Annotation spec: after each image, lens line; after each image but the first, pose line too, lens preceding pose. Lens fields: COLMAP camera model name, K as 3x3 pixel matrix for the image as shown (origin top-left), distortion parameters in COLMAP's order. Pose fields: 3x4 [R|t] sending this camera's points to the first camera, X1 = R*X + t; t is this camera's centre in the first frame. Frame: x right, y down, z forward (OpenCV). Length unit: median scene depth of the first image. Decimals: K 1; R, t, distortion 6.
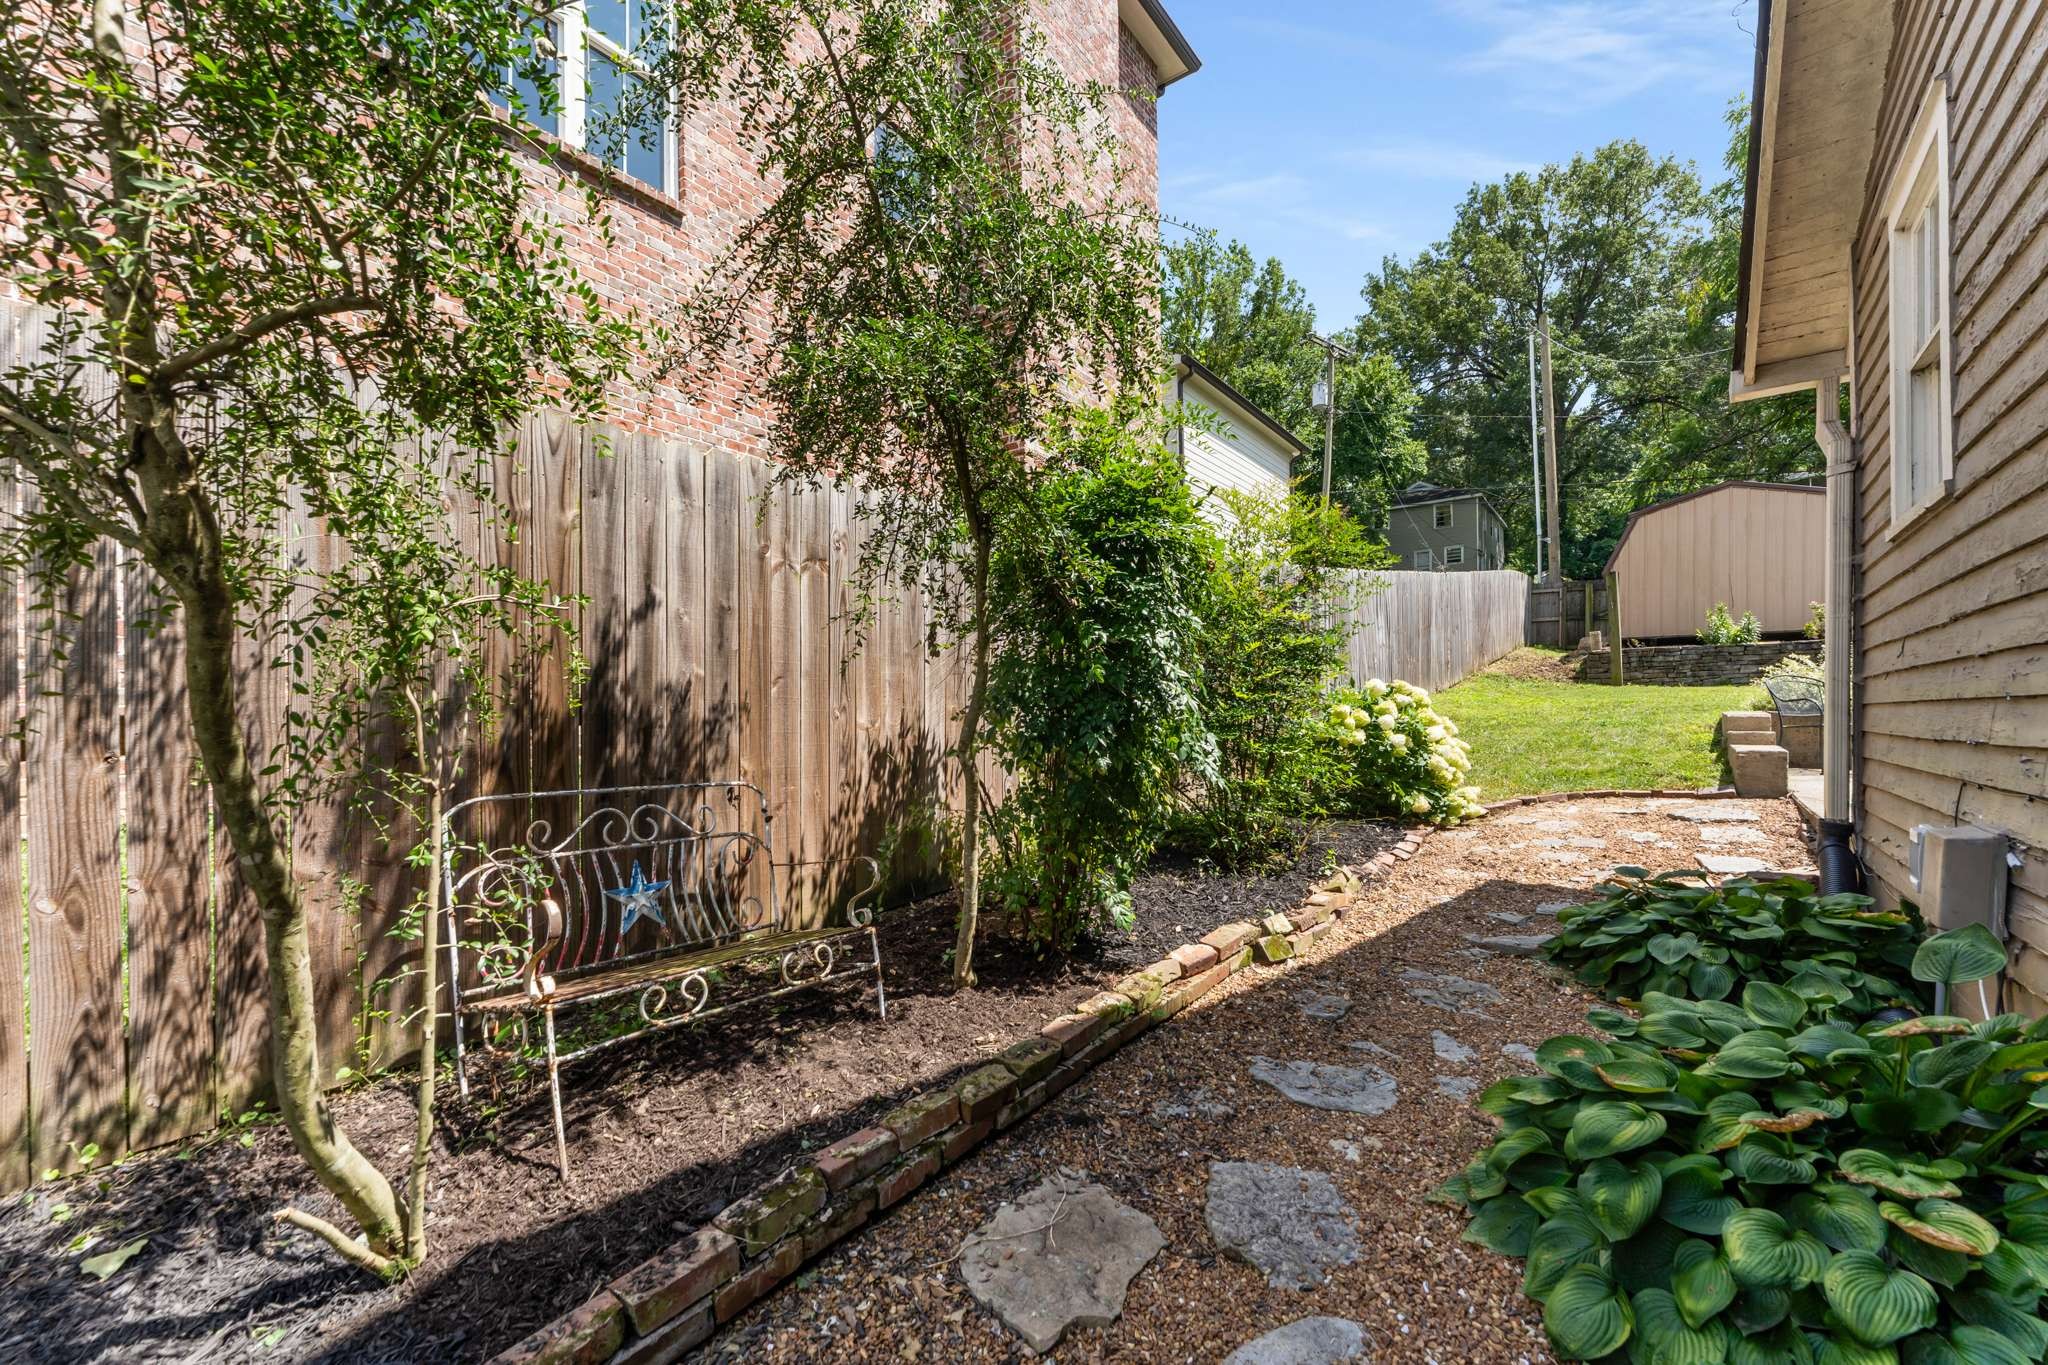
lens RADIAL K [[847.1, 0, 1011.5], [0, 847.1, 701.9], [0, 0, 1]] dist [-0.000105, -0.000152]
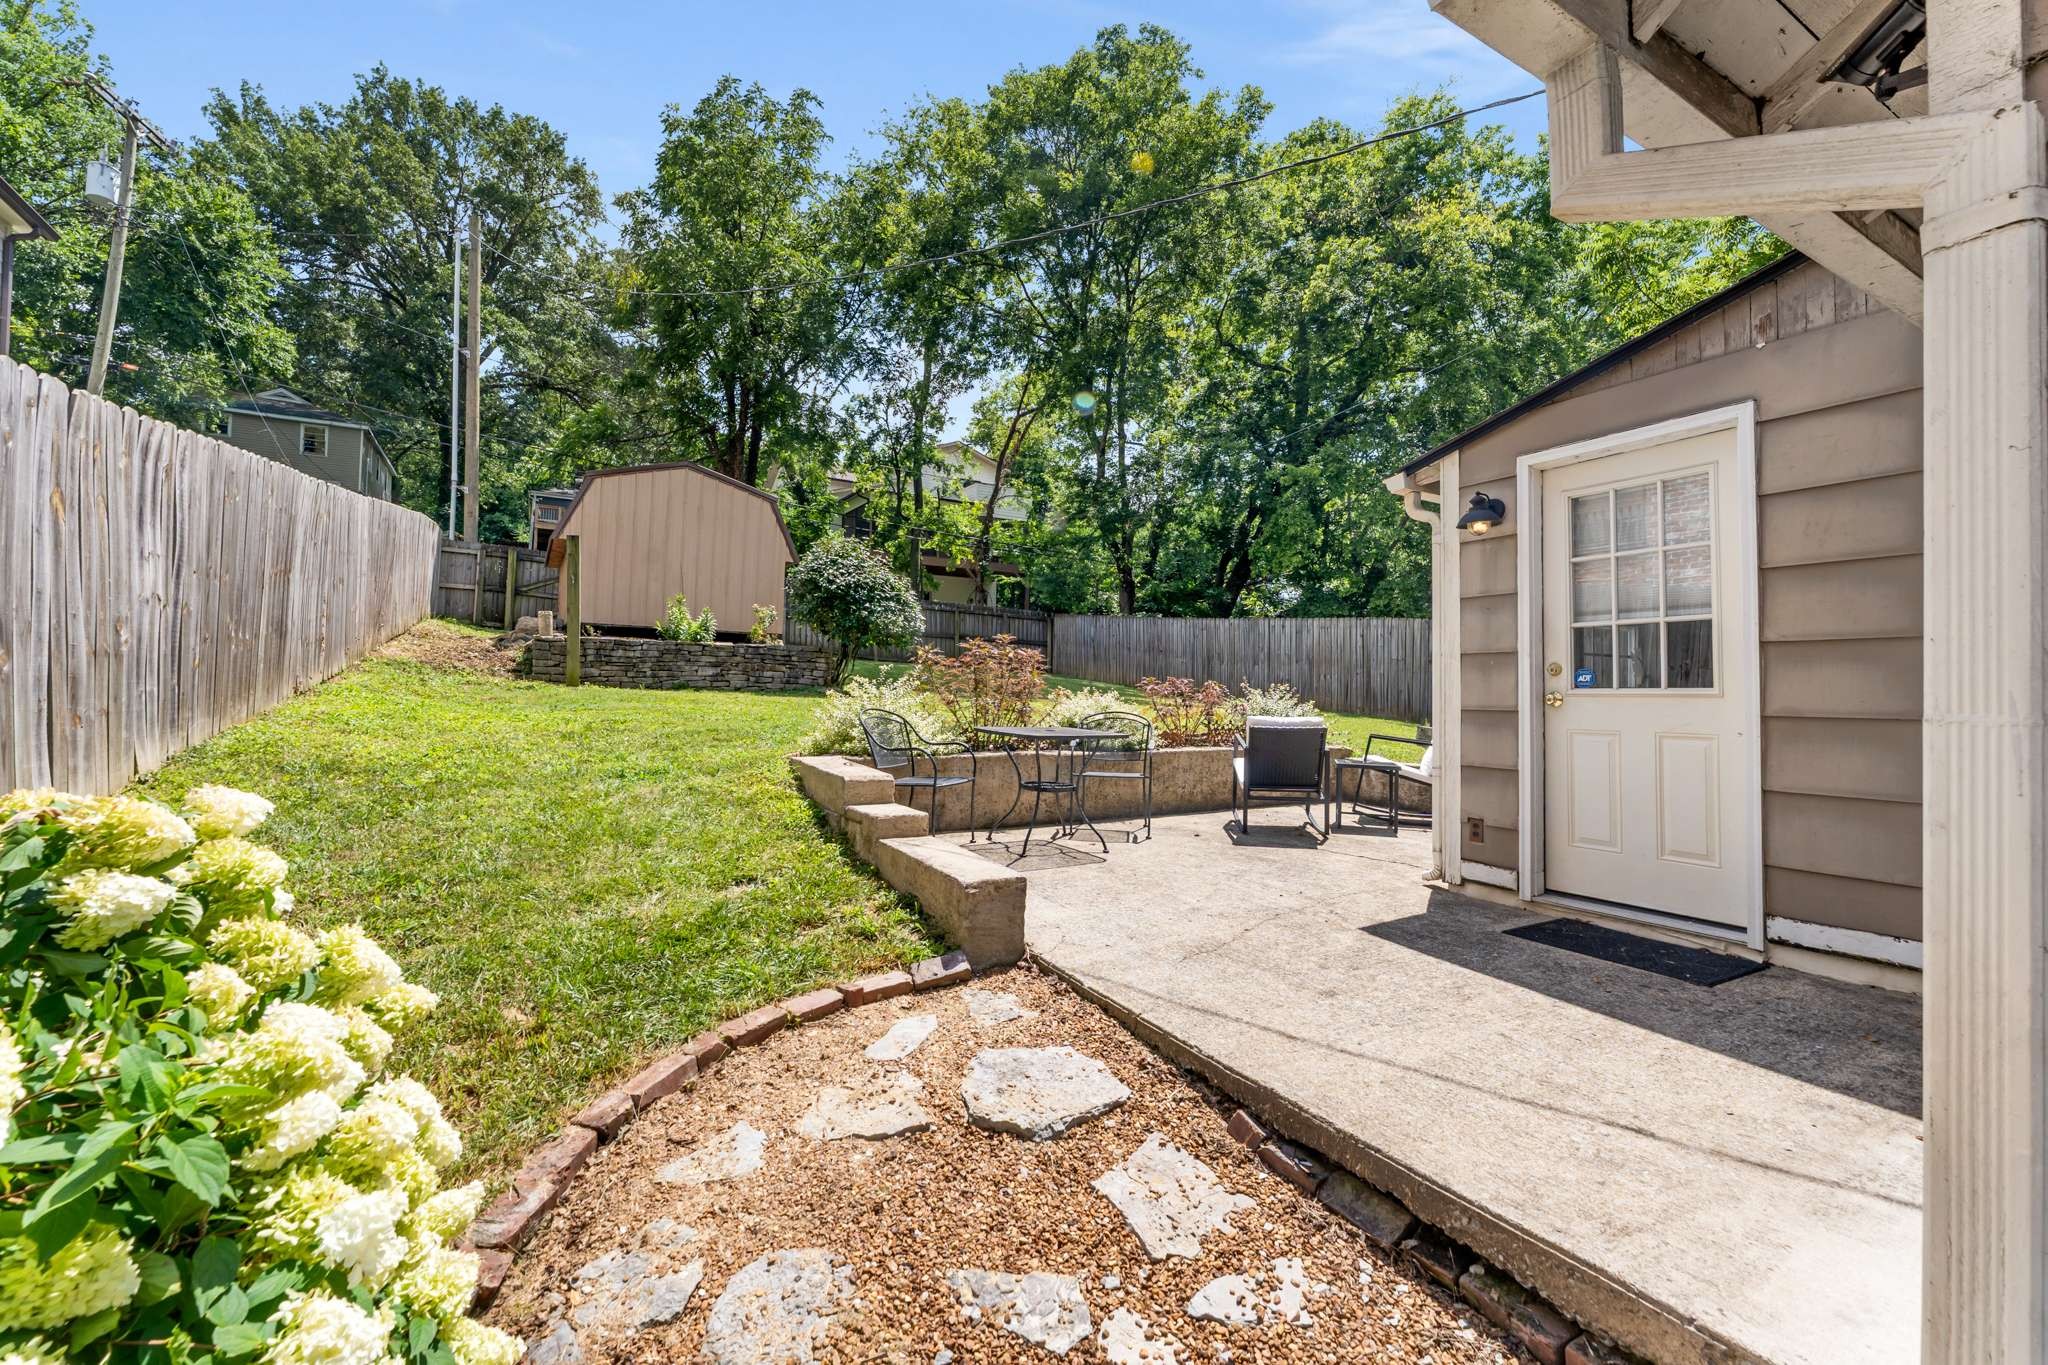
lens RADIAL K [[866.5, 0, 1027.8], [0, 866.5, 665.6], [0, 0, 1]] dist [-0.000231, 0.000155]
pose [[0.387592, 0.045425, 0.920711, 0.267159], [-0.037646, 0.998732, -0.033427, -0.045111], [-0.921062, -0.021705, 0.388811, 0.547835]]
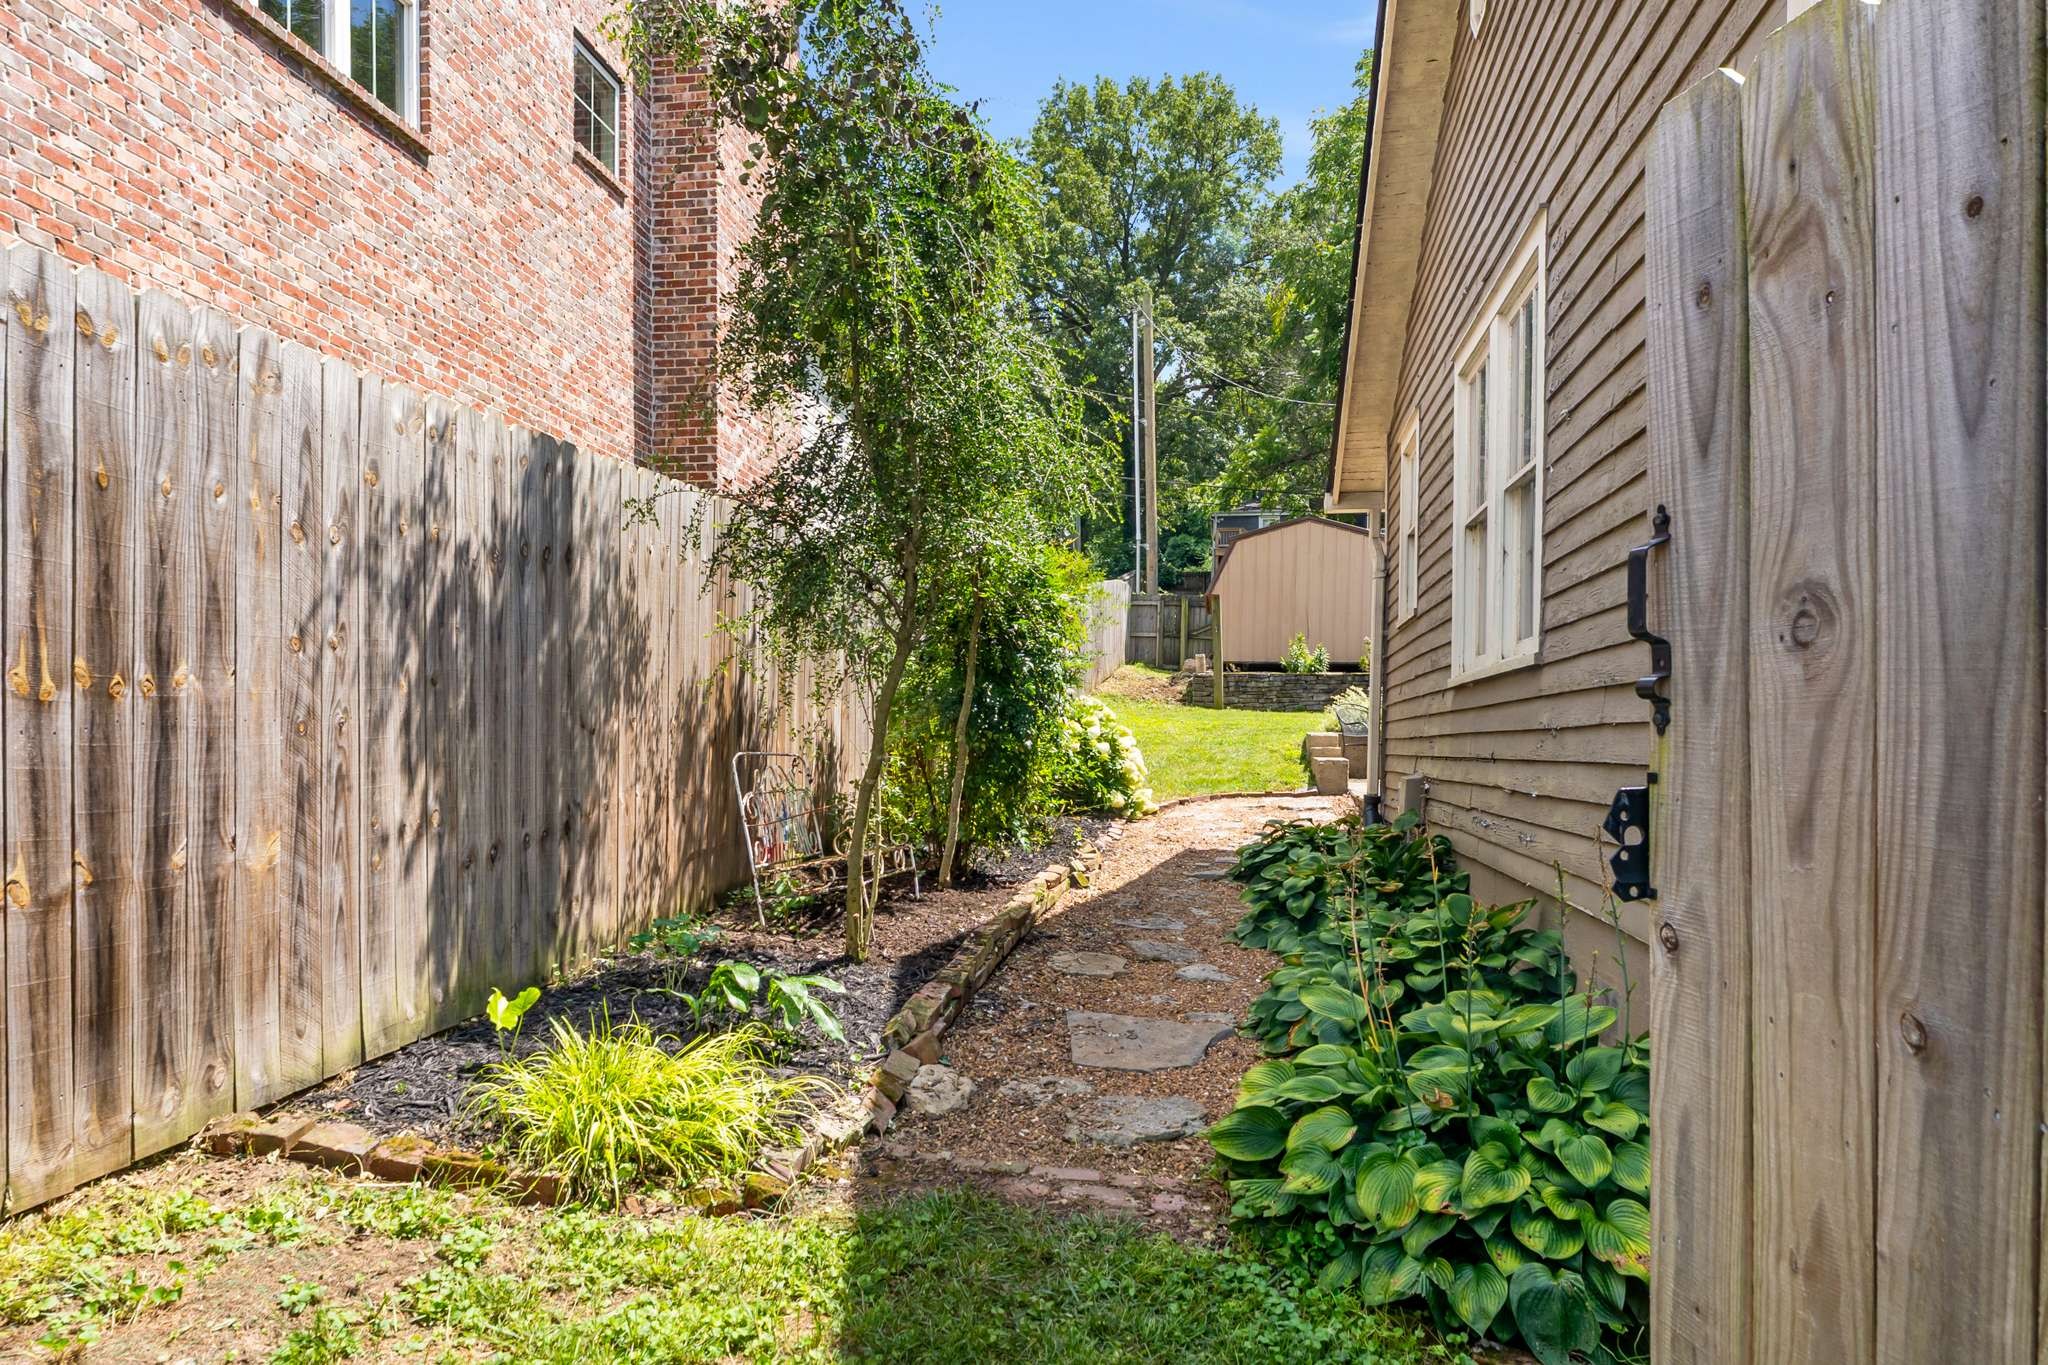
lens RADIAL K [[1266.4, 0, 1031.7], [0, 1266.4, 714.5], [0, 0, 1]] dist [-0.005565, -0.001807]
pose [[0.877094, 0.026947, 0.479563, -0.345547], [-0.024992, 0.999633, -0.010460, 0.013869], [-0.479669, -0.002811, 0.877445, -0.367875]]
